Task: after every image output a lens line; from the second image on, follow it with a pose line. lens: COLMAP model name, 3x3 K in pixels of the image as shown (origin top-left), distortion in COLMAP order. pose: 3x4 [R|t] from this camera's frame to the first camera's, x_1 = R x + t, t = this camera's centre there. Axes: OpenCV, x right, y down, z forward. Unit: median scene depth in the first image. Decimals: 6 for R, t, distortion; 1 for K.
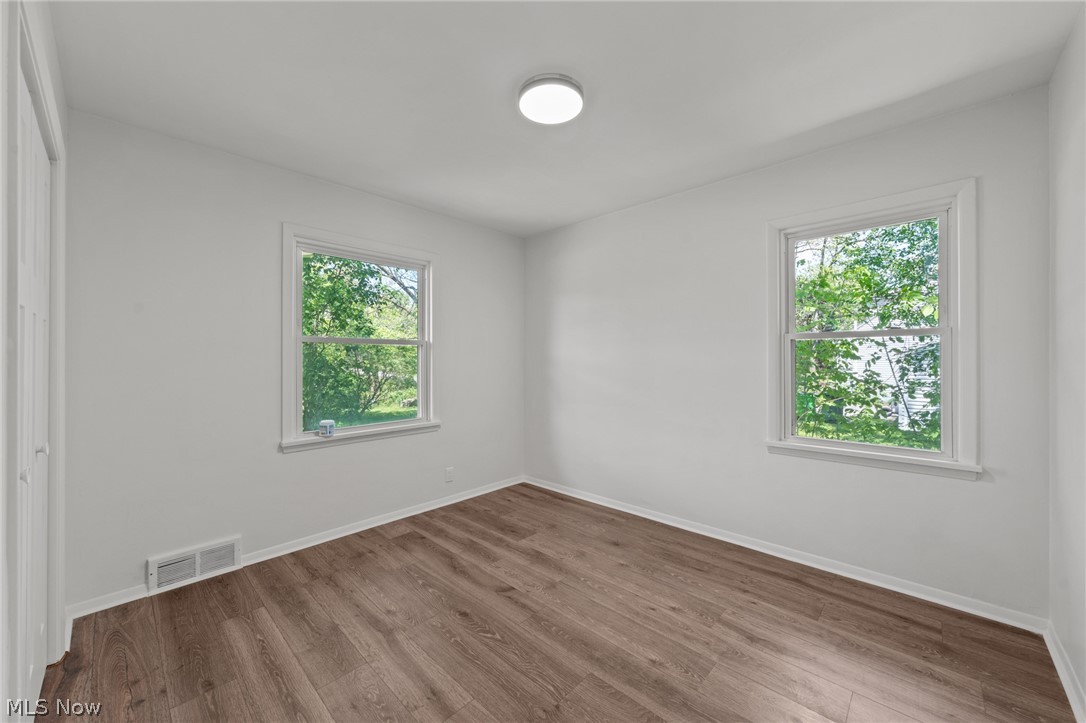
lens RADIAL K [[419.0, 0, 539.9], [0, 419.0, 357.8], [0, 0, 1]] dist [-0.001602, -0.000023]
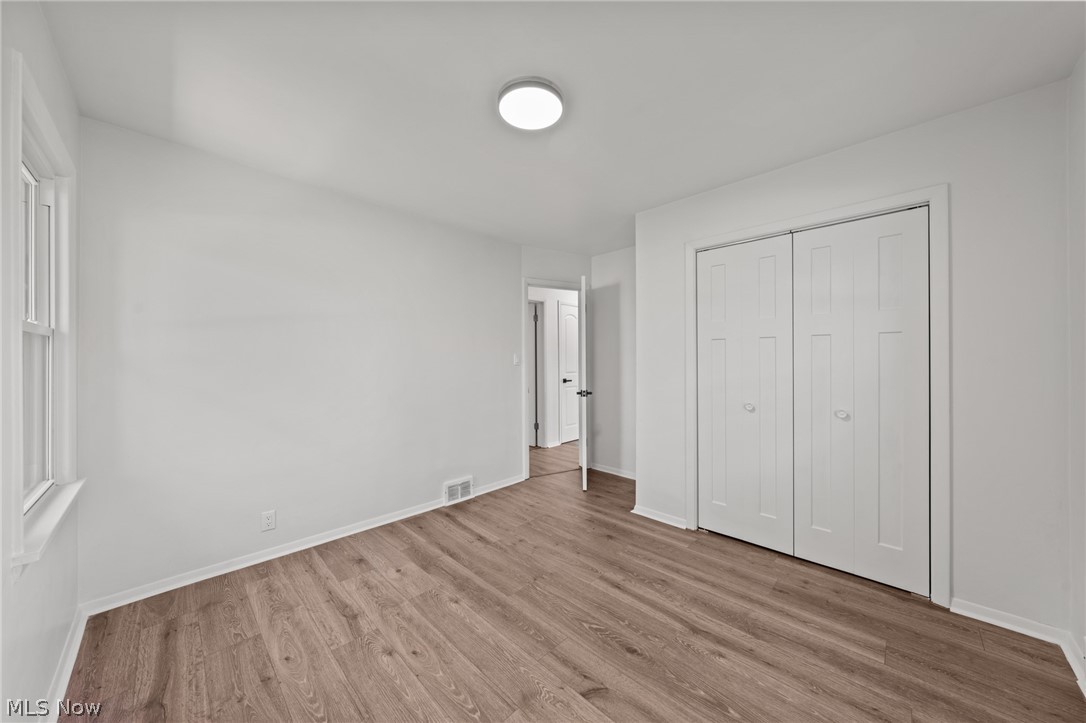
lens RADIAL K [[374.6, 0, 542.9], [0, 374.6, 362.1], [0, 0, 1]] dist [-0.011950, -0.000067]
pose [[-0.999879, 0.007126, 0.013826, -0.010428], [0.007134, 0.999974, 0.000487, 0.001912], [-0.013822, 0.000585, -0.999904, 1.897736]]
